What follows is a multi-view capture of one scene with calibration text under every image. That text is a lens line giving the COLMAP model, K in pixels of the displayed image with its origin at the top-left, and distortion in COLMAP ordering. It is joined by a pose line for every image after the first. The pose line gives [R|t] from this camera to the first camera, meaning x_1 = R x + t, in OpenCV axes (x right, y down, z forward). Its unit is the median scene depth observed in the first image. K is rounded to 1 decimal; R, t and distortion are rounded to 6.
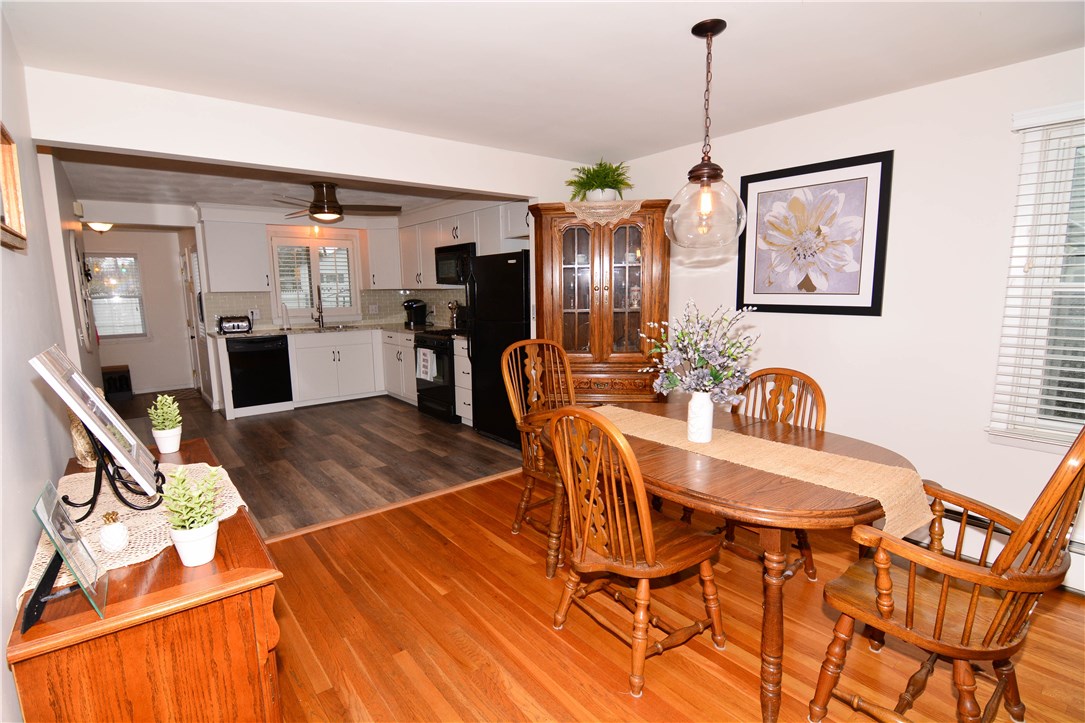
lens RADIAL K [[519.4, 0, 536.7], [0, 519.4, 363.8], [0, 0, 1]] dist [-0.008495, -0.001163]
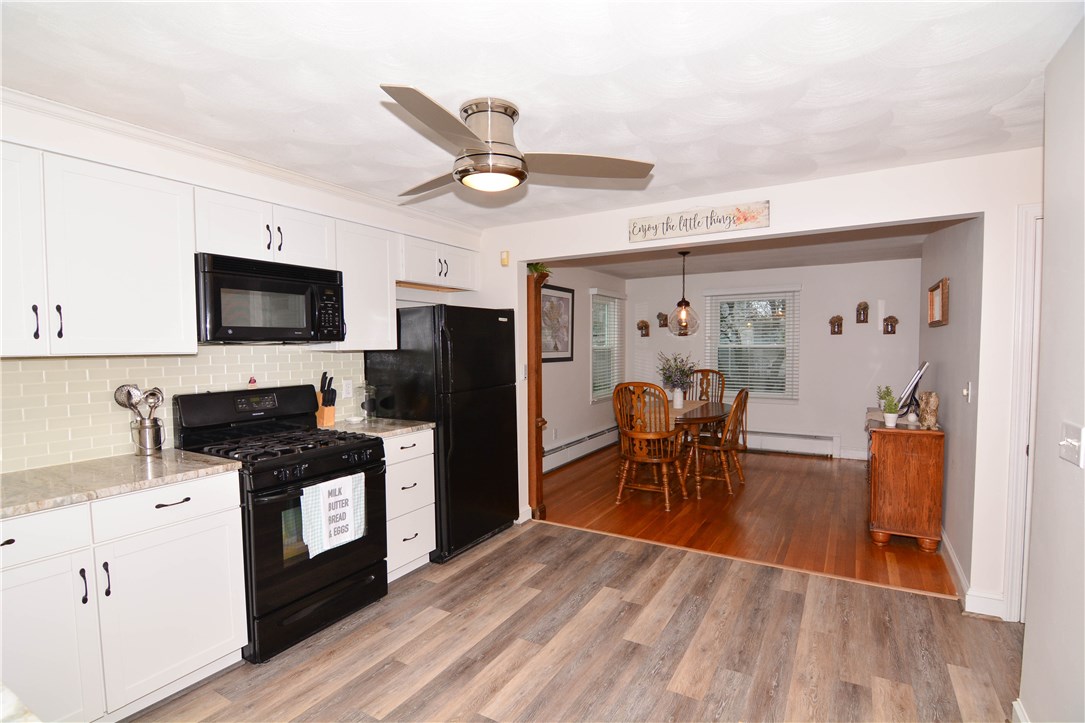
lens RADIAL K [[519.4, 0, 540.2], [0, 519.4, 369.4], [0, 0, 1]] dist [-0.008495, -0.001163]
pose [[-0.343006, -0.022848, 0.939055, -1.236894], [0.157944, 0.984068, 0.081635, -0.234828], [-0.925959, 0.176319, -0.333933, 1.687640]]
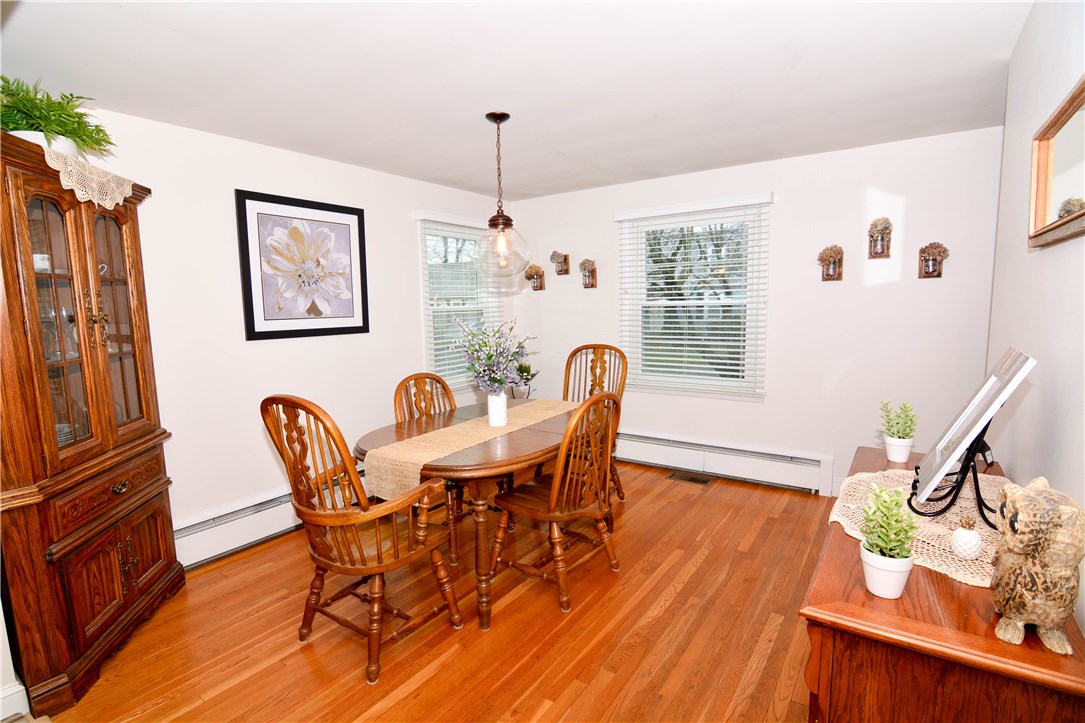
lens RADIAL K [[519.4, 0, 539.3], [0, 519.4, 364.0], [0, 0, 1]] dist [-0.008495, -0.001163]
pose [[-0.276933, -0.087520, 0.956895, -0.652643], [0.172509, 0.975135, 0.139113, -0.110669], [-0.945277, 0.203598, -0.254950, 0.845648]]
